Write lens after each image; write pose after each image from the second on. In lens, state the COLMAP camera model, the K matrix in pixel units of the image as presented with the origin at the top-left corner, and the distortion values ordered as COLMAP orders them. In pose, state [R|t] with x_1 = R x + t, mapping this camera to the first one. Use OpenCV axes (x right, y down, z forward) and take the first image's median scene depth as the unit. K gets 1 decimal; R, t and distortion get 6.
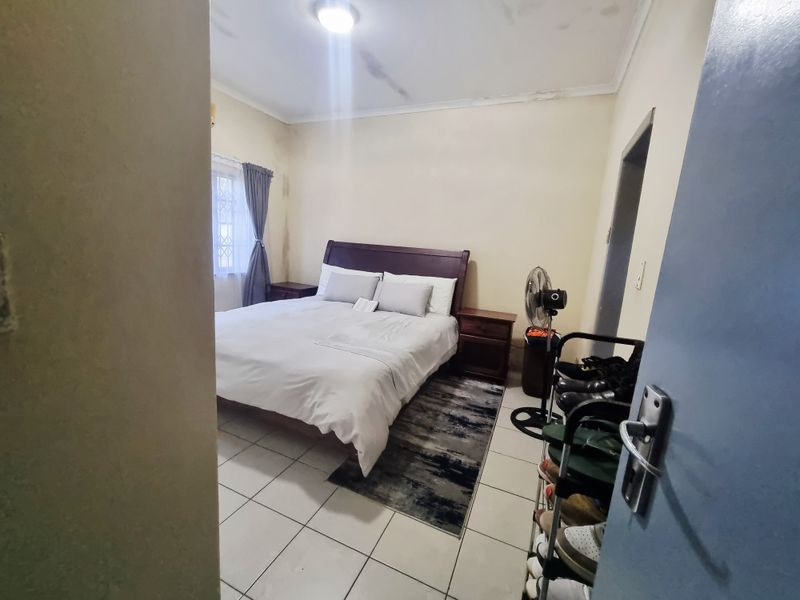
lens RADIAL K [[327.6, 0, 401.9], [0, 327.6, 299.9], [0, 0, 1]] dist [0.003947, -0.001106]
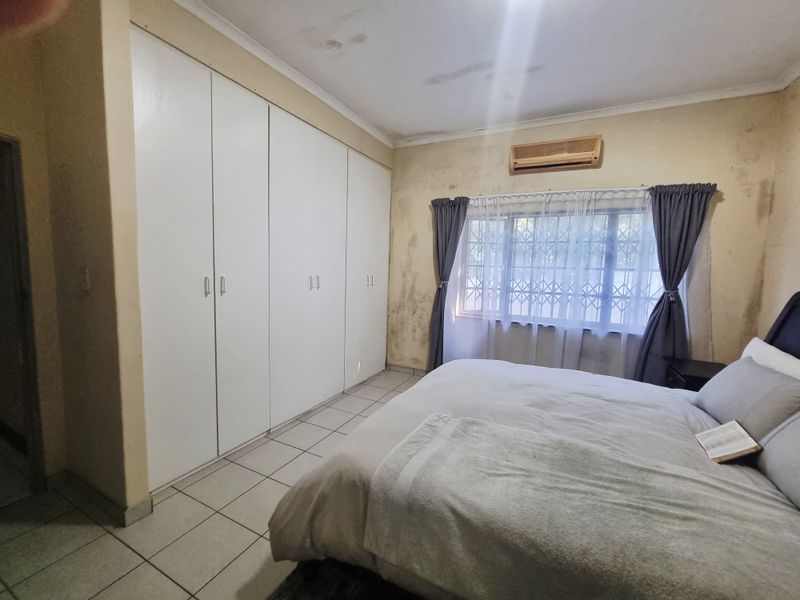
lens RADIAL K [[327.6, 0, 401.2], [0, 327.6, 299.5], [0, 0, 1]] dist [0.003947, -0.001106]
pose [[-0.043613, 0.025407, -0.998725, 0.288474], [-0.215807, 0.975835, 0.034249, -0.075959], [0.975462, 0.217025, -0.037076, 0.535644]]
